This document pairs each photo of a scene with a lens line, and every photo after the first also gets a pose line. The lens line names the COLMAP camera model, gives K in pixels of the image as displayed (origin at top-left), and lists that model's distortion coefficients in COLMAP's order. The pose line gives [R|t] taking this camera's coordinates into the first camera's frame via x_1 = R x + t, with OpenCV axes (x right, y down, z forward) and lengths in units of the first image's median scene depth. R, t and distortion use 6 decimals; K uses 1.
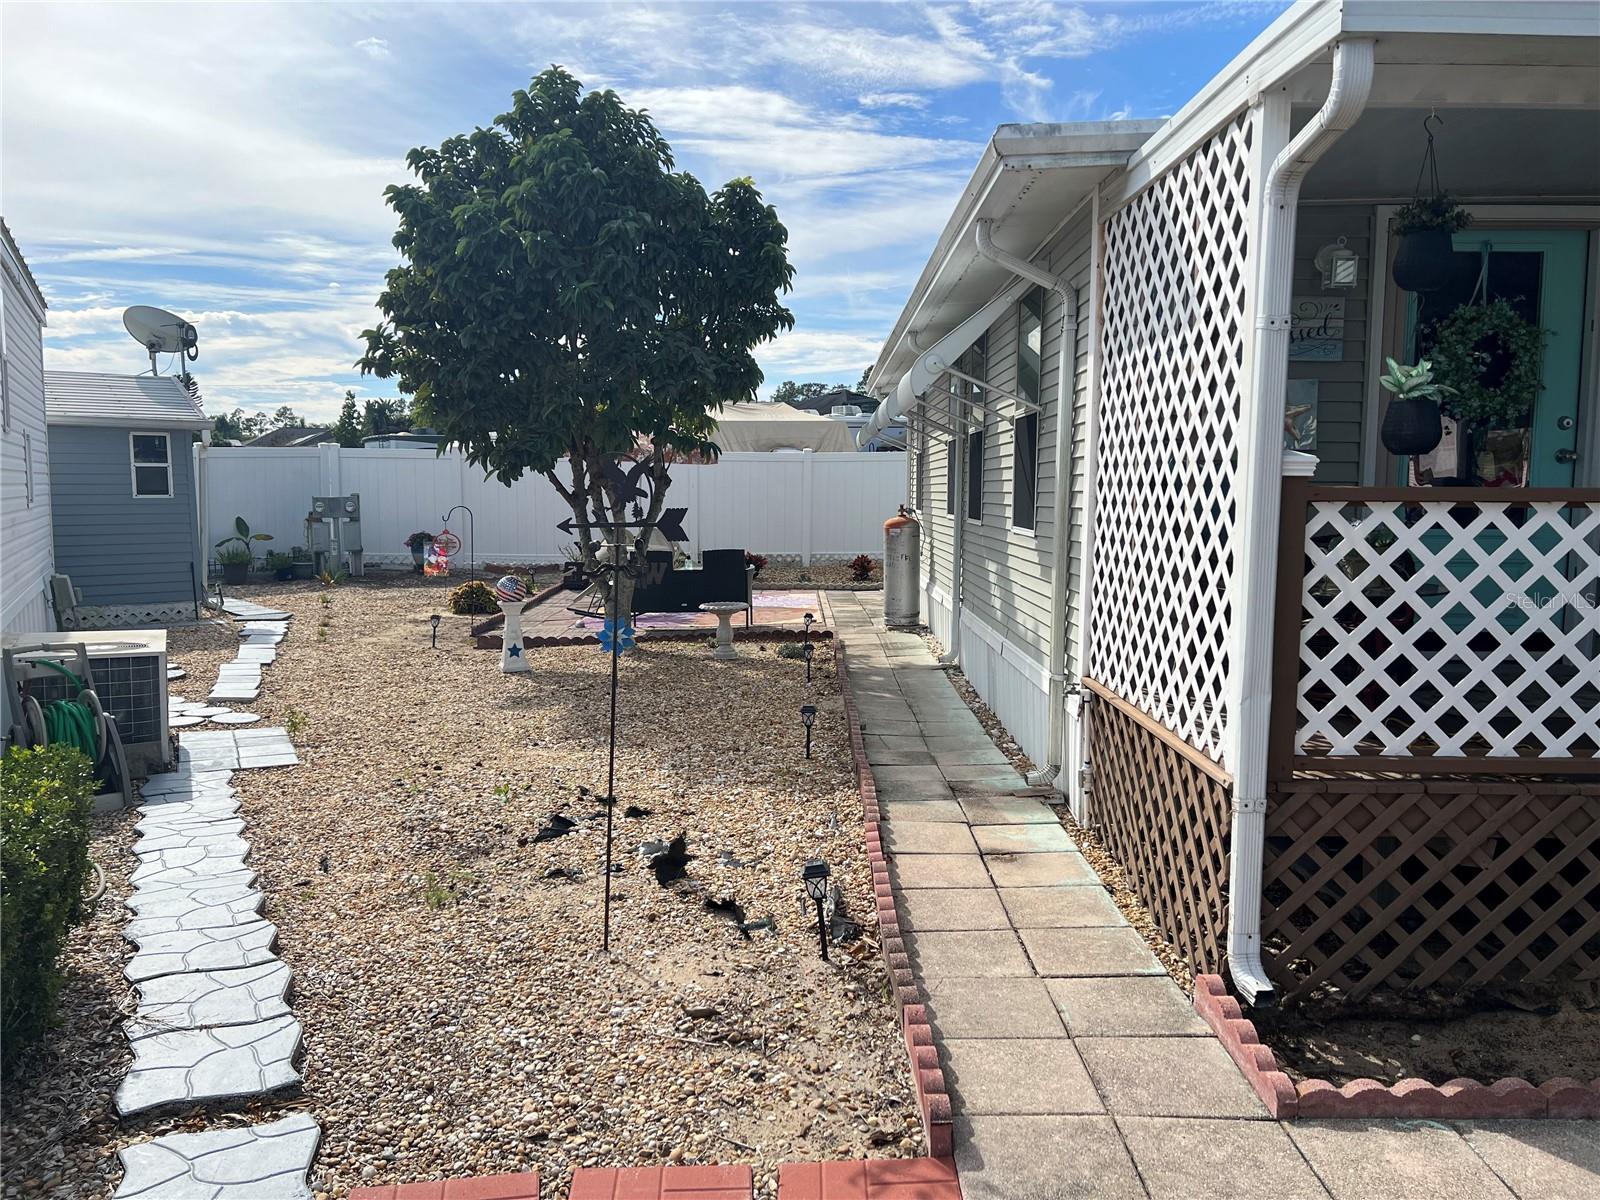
lens RADIAL K [[1190.3, 0, 805.9], [0, 1190.3, 597.4], [0, 0, 1]] dist [0.038900, -0.041045]
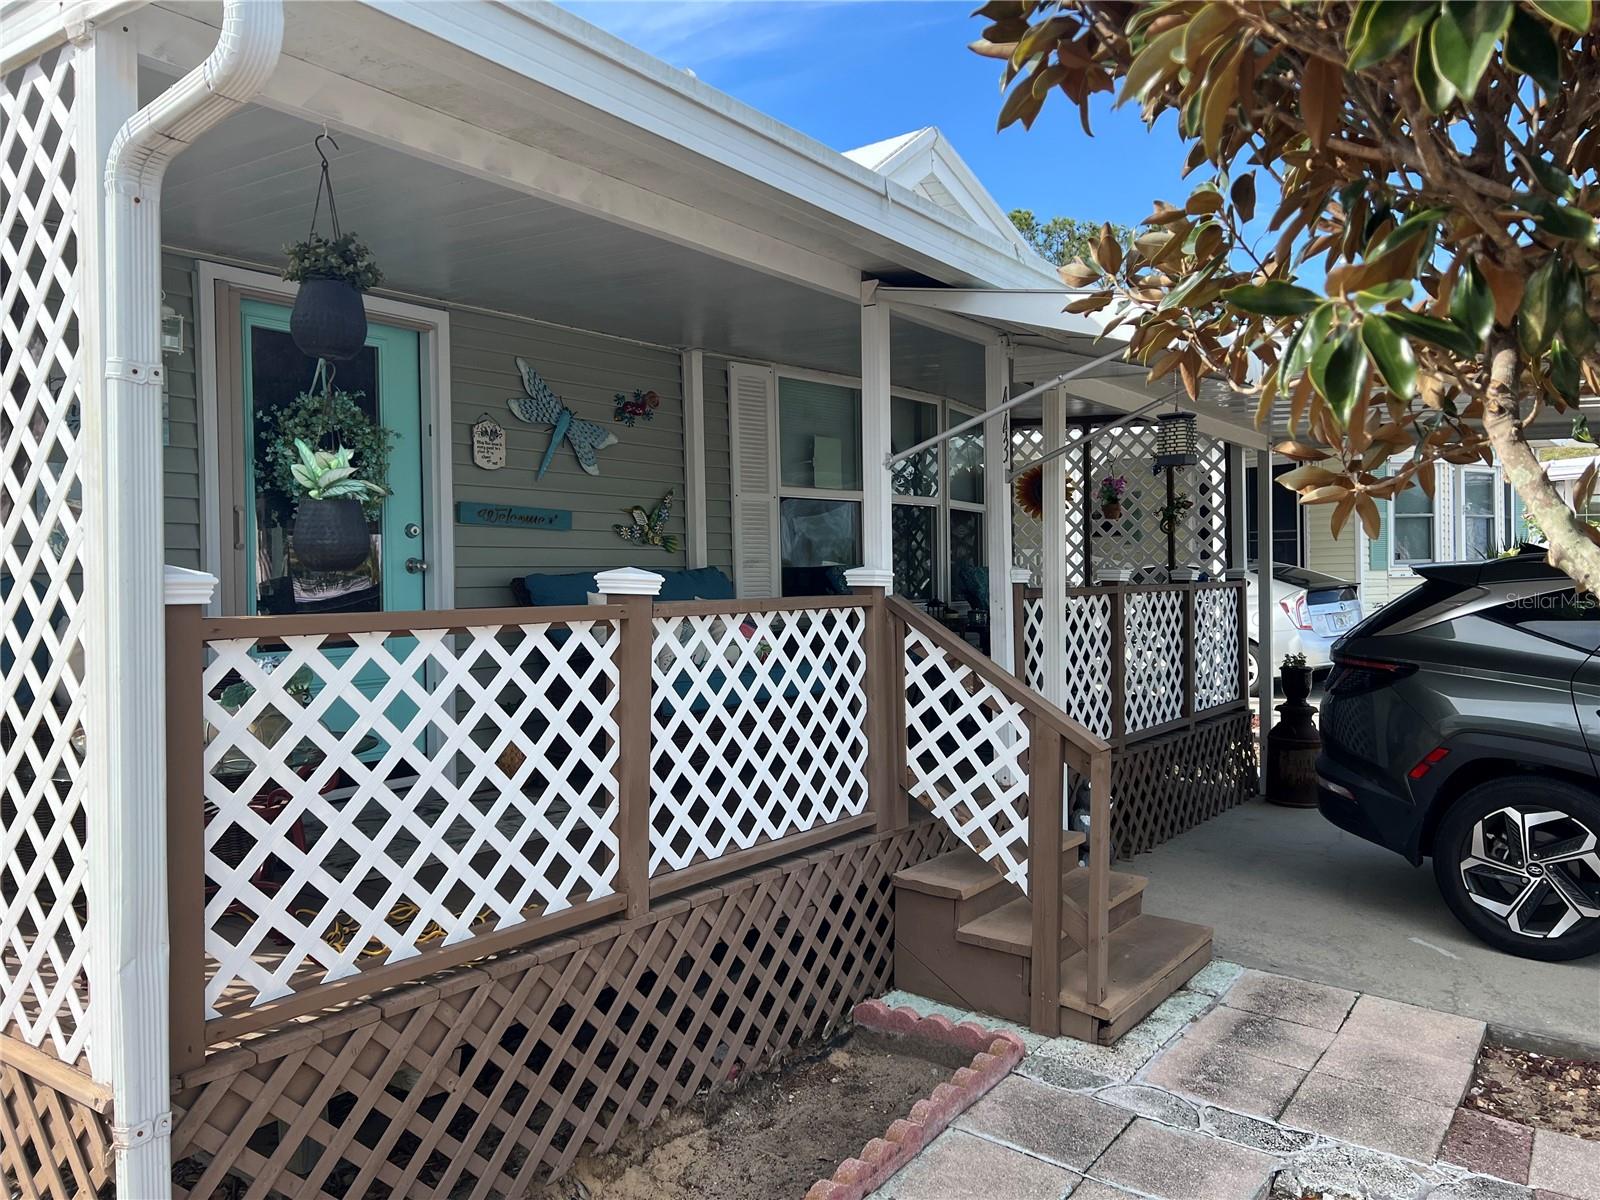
lens RADIAL K [[1190.3, 0, 802.5], [0, 1190.3, 587.1], [0, 0, 1]] dist [0.038900, -0.041045]
pose [[0.571704, -0.019131, 0.820237, 0.057079], [0.094349, 0.994629, -0.042562, -0.048627], [-0.815017, 0.101721, 0.570438, 0.329385]]
